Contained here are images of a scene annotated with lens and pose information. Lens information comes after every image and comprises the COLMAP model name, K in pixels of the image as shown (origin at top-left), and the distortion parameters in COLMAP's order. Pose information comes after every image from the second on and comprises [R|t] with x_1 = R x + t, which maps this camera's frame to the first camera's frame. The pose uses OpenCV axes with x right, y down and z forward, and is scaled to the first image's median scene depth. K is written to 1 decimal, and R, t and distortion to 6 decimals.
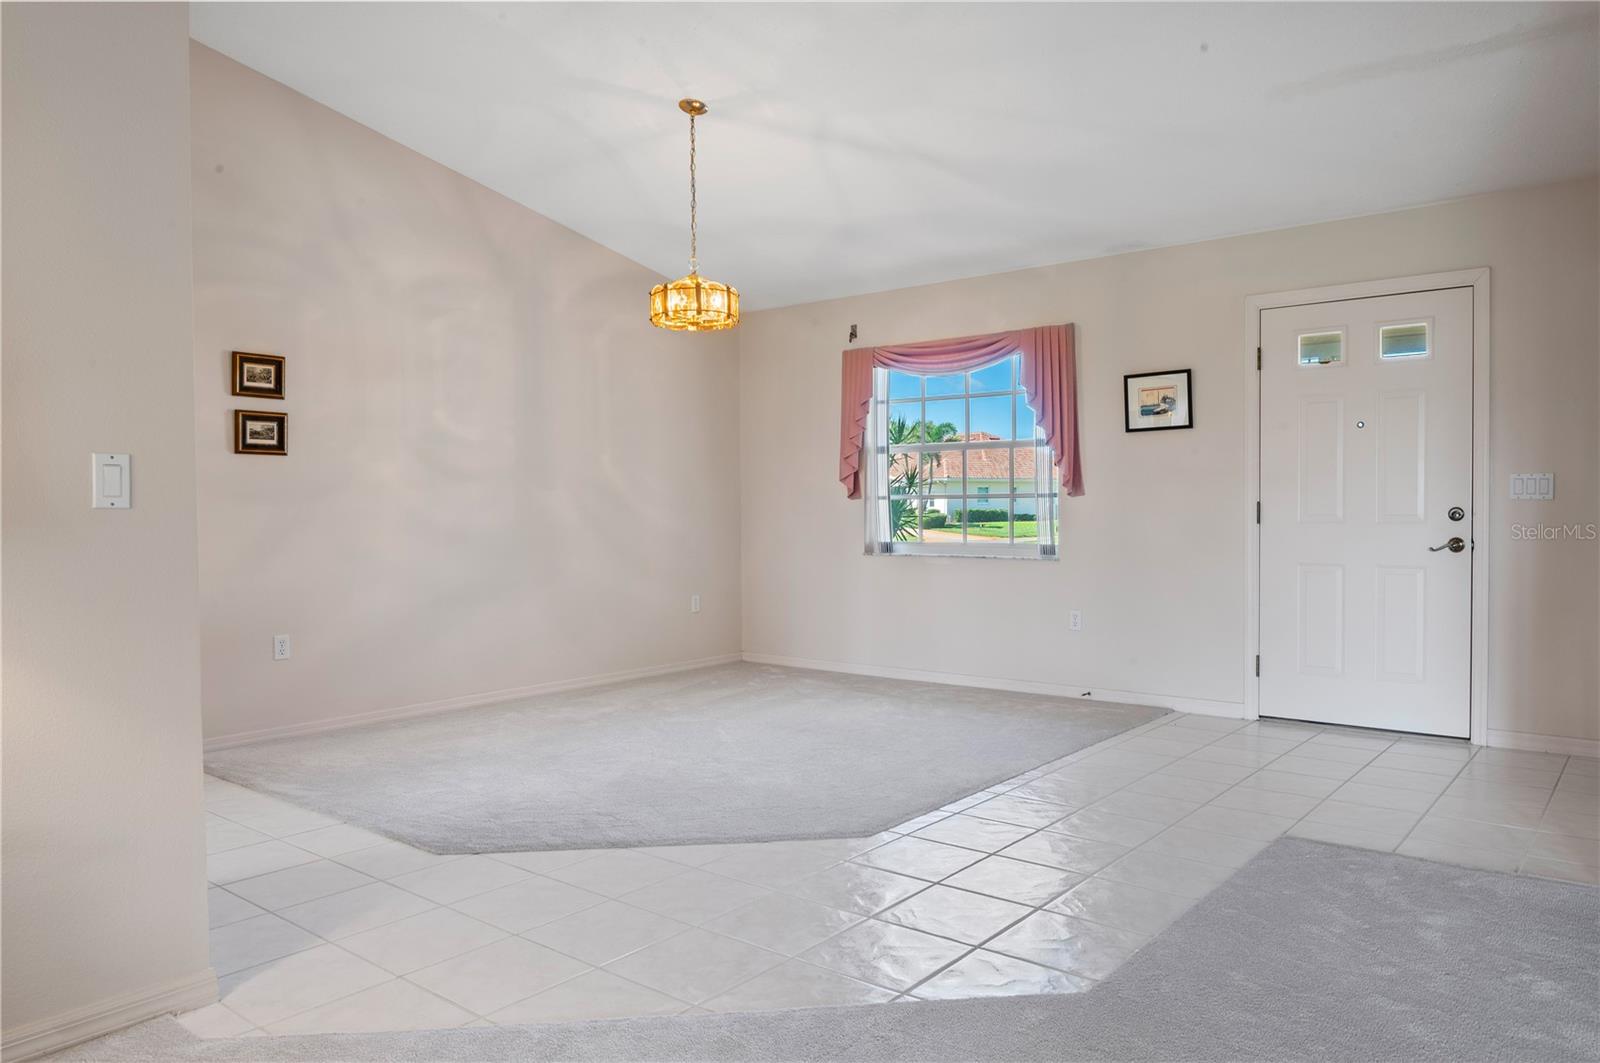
lens RADIAL K [[1104.3, 0, 800.0], [0, 1104.3, 531.5], [0, 0, 1]] dist [-0.001742, -0.001113]
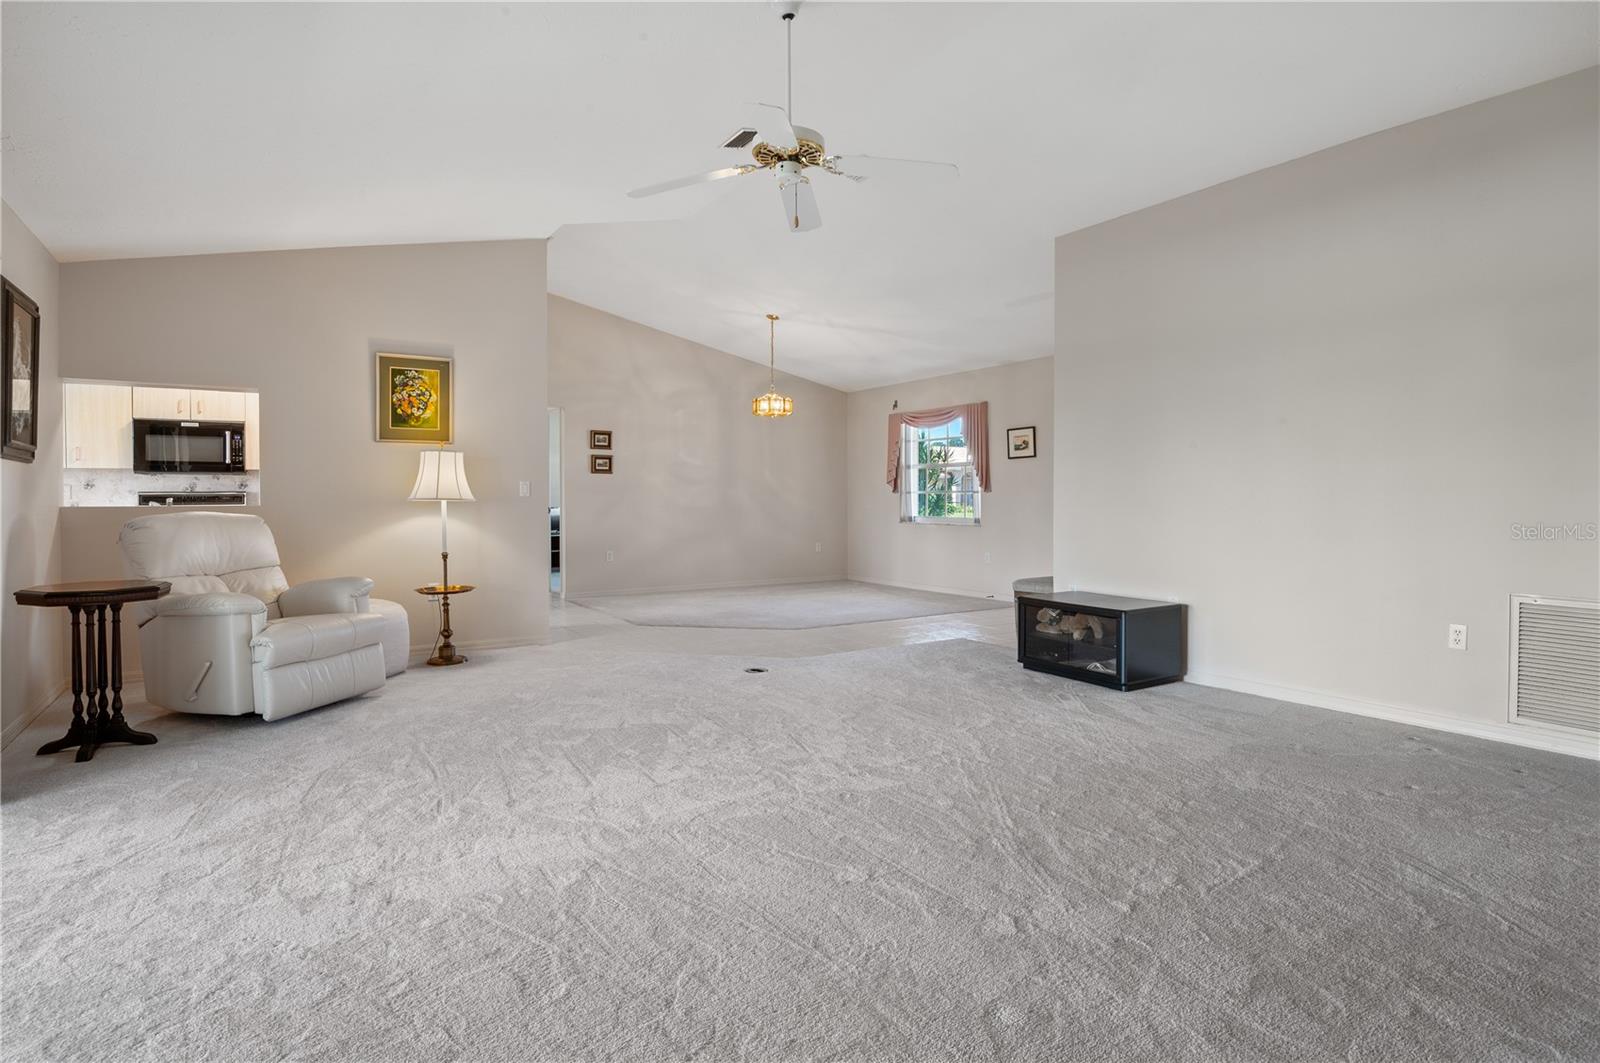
lens RADIAL K [[856.0, 0, 804.5], [0, 856.0, 495.2], [0, 0, 1]] dist [-0.000513, -0.000050]
pose [[0.947864, 0.005715, -0.318623, 0.432903], [-0.012510, 0.999736, -0.019282, 0.005159], [0.318428, 0.022263, 0.947685, -0.506861]]
